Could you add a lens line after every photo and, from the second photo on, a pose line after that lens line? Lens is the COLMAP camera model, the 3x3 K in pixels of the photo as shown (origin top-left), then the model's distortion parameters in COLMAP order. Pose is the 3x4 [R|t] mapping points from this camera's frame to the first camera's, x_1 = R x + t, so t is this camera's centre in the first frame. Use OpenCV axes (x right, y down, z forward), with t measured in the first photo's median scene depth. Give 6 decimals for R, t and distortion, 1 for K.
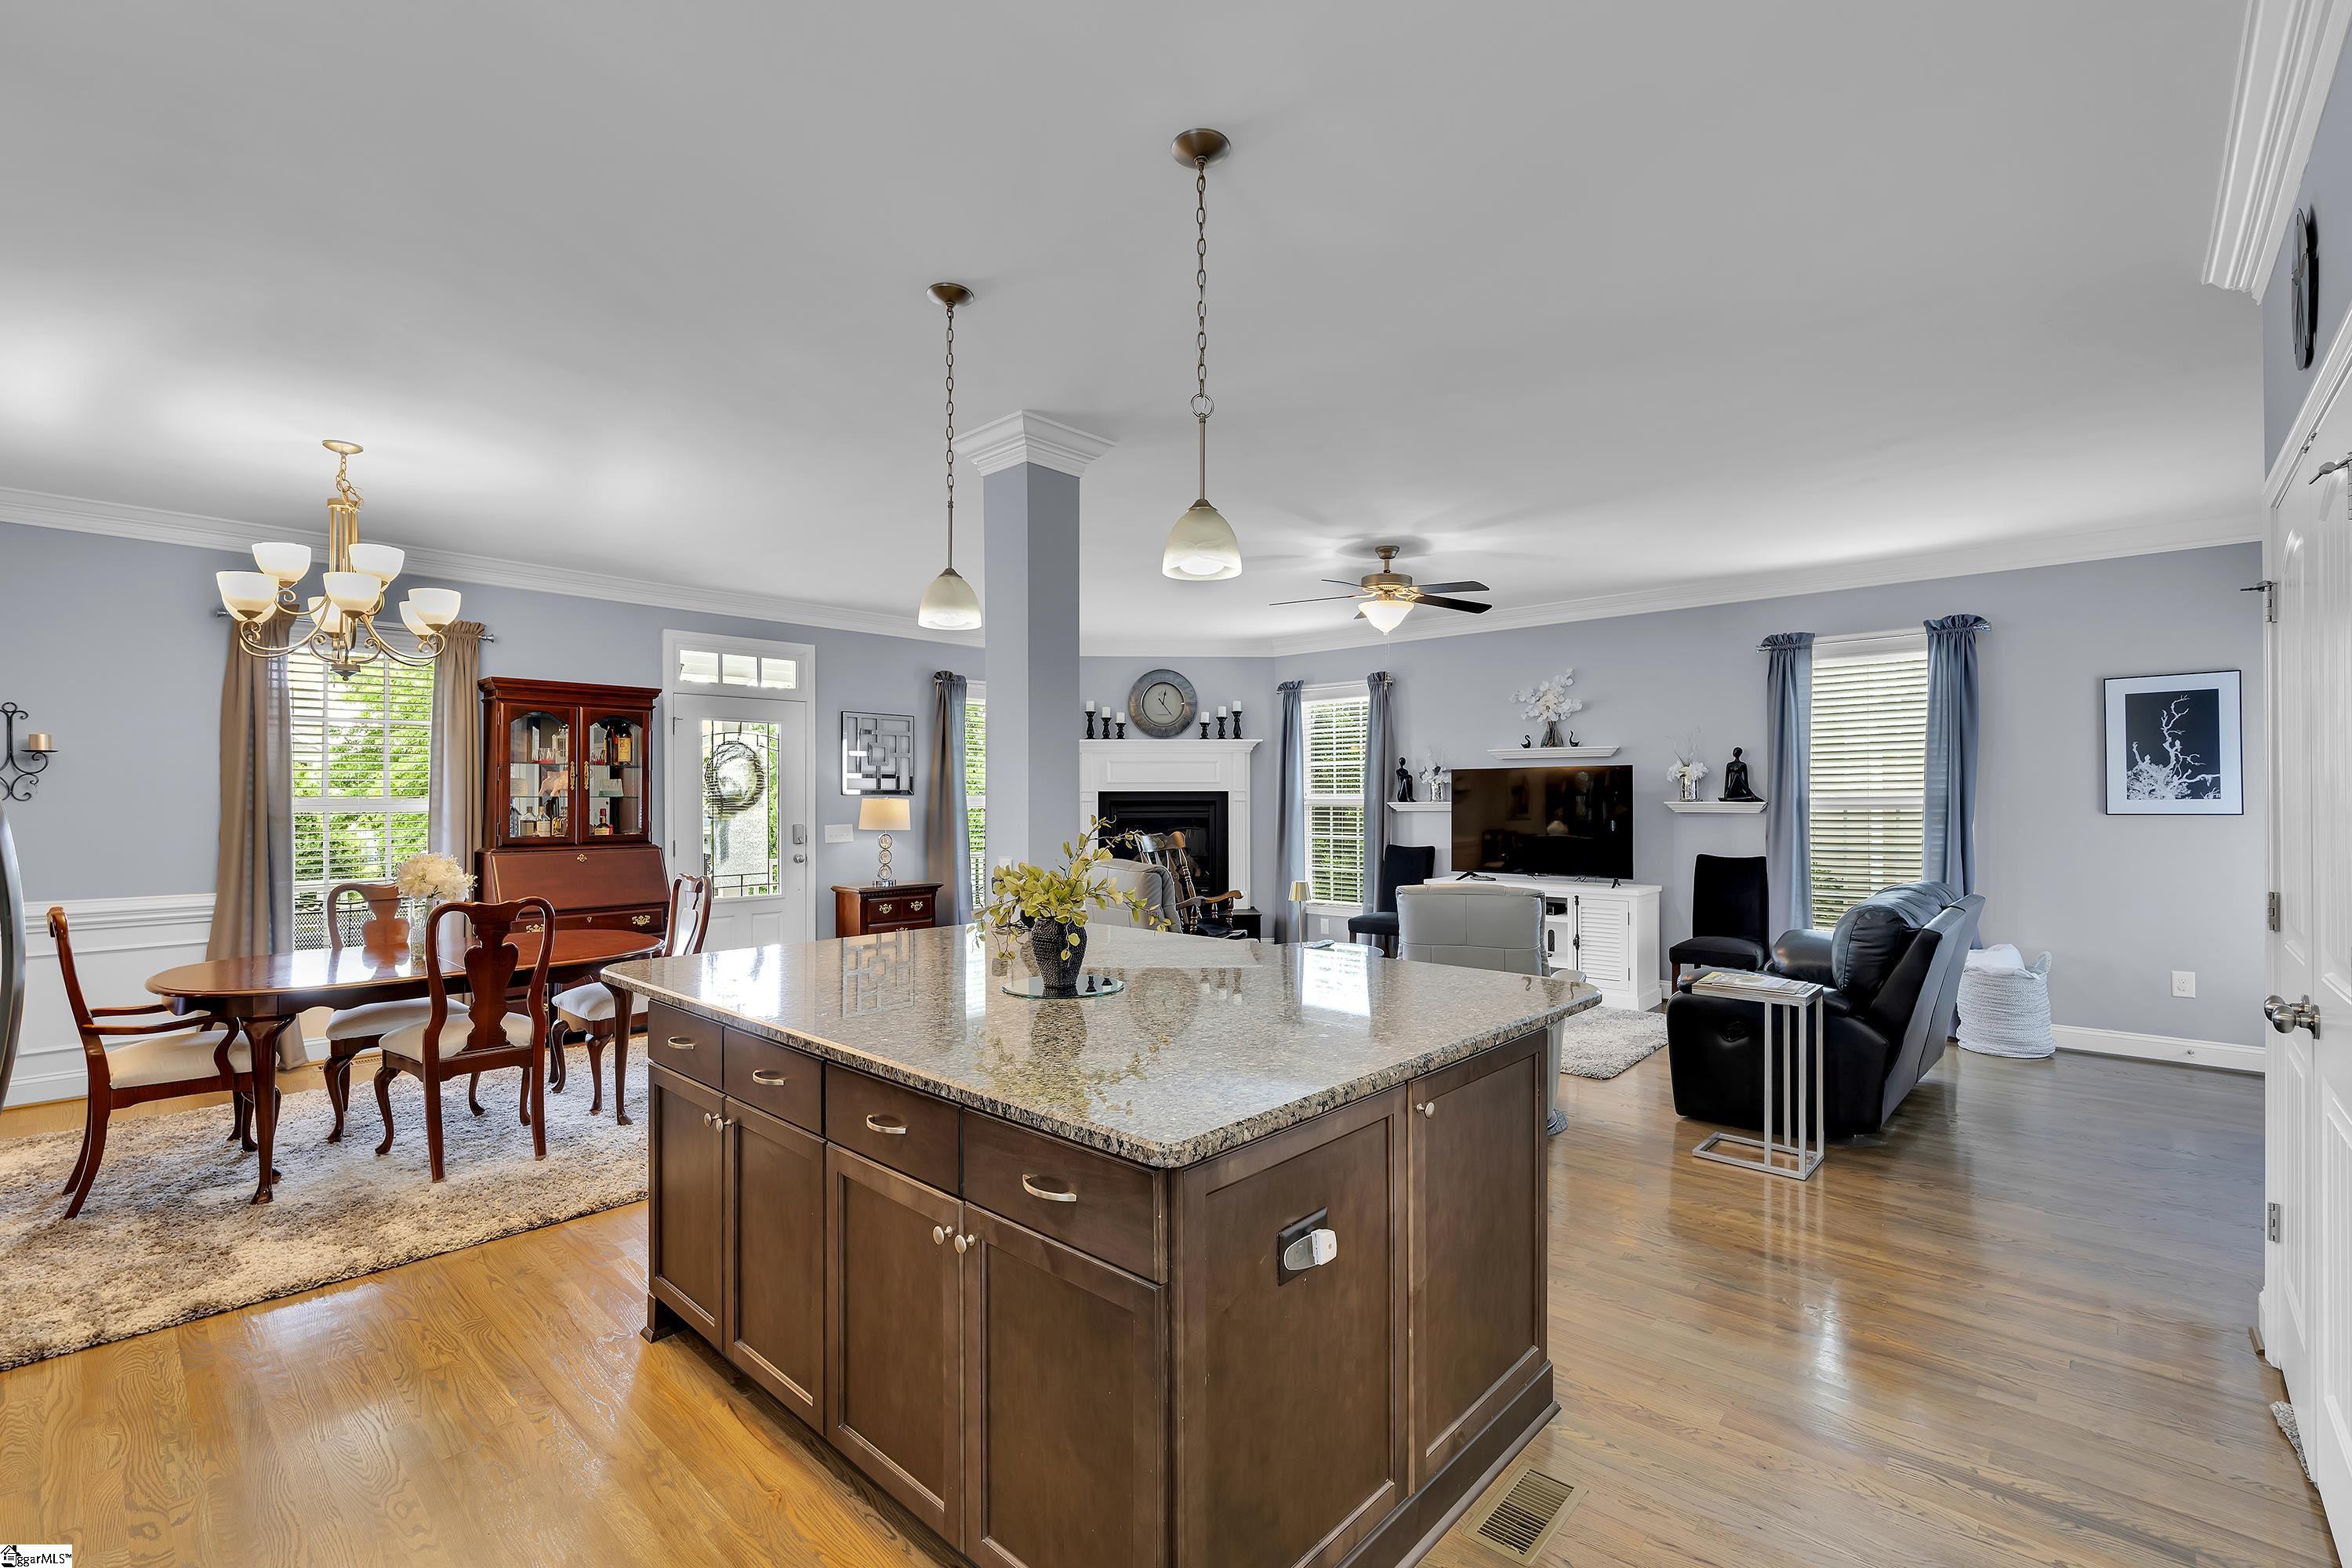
lens RADIAL K [[1041.9, 0, 1175.5], [0, 1041.9, 784.4], [0, 0, 1]] dist [0.011014, -0.000117]
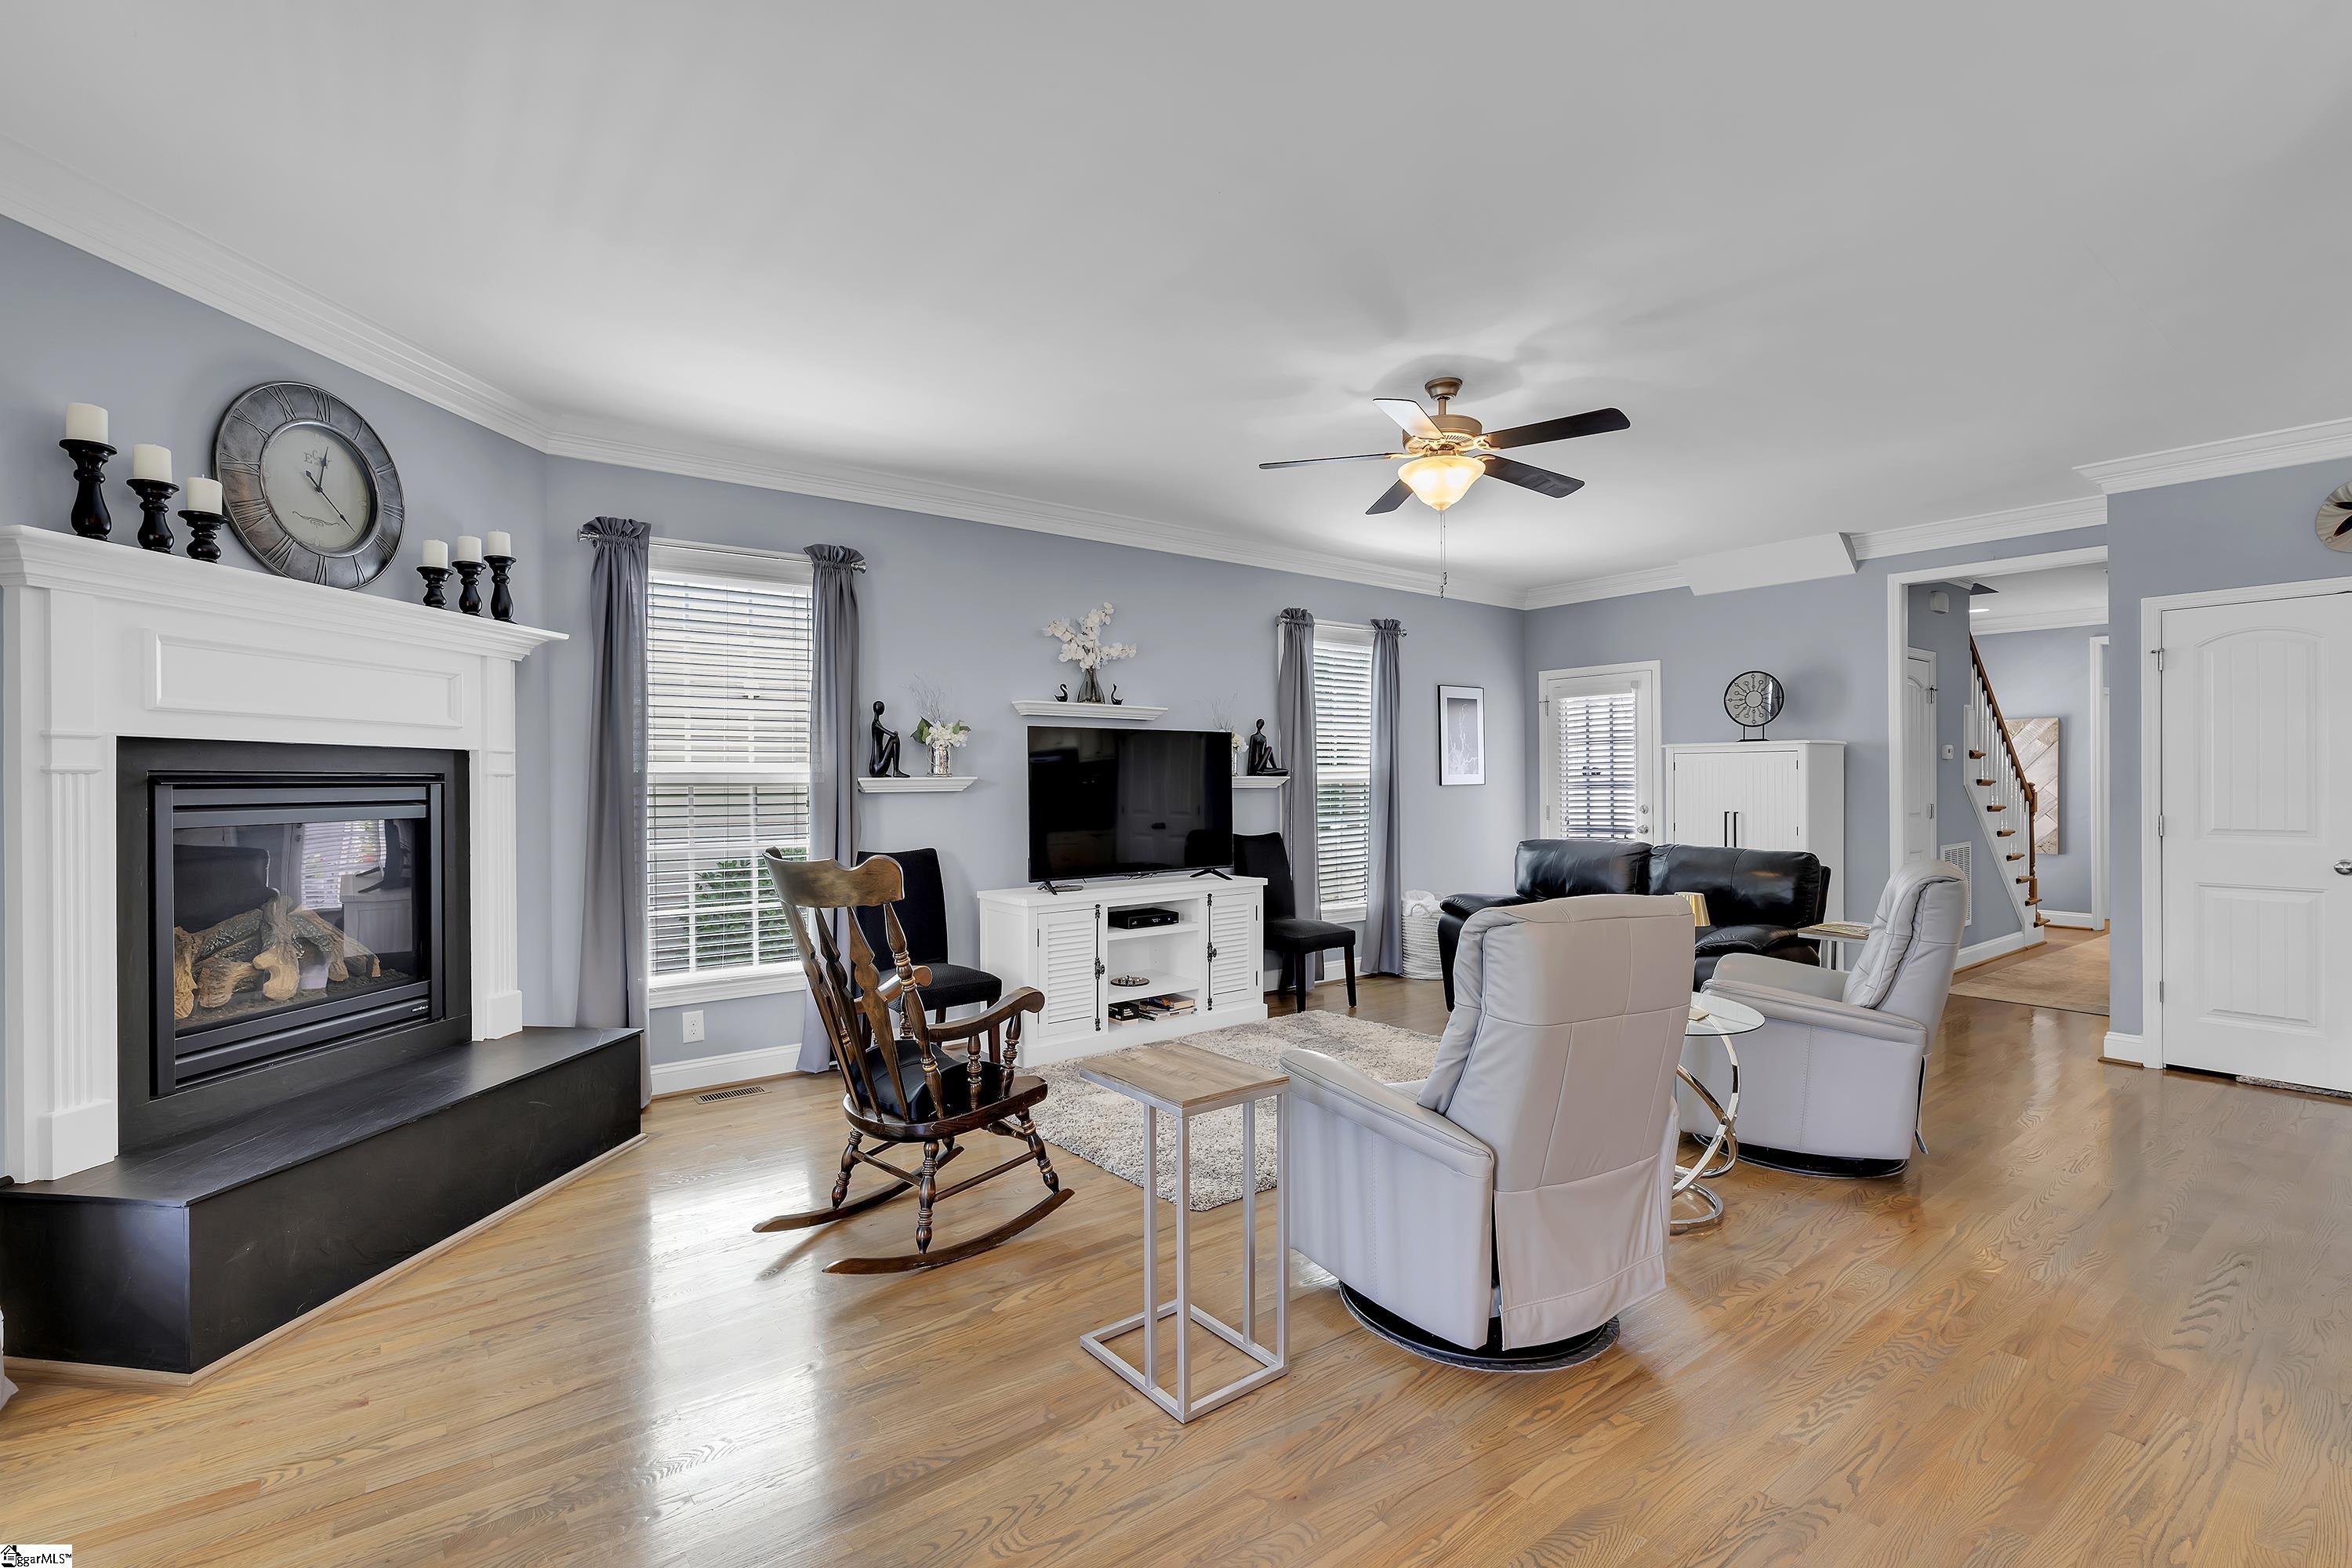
lens RADIAL K [[1041.9, 0, 1175.5], [0, 1041.9, 784.4], [0, 0, 1]] dist [0.011014, -0.000117]
pose [[0.175515, -0.000370, 0.984477, -0.304185], [-0.010554, 0.999942, 0.002257, 0.016779], [-0.984420, -0.010786, 0.175501, 0.674149]]
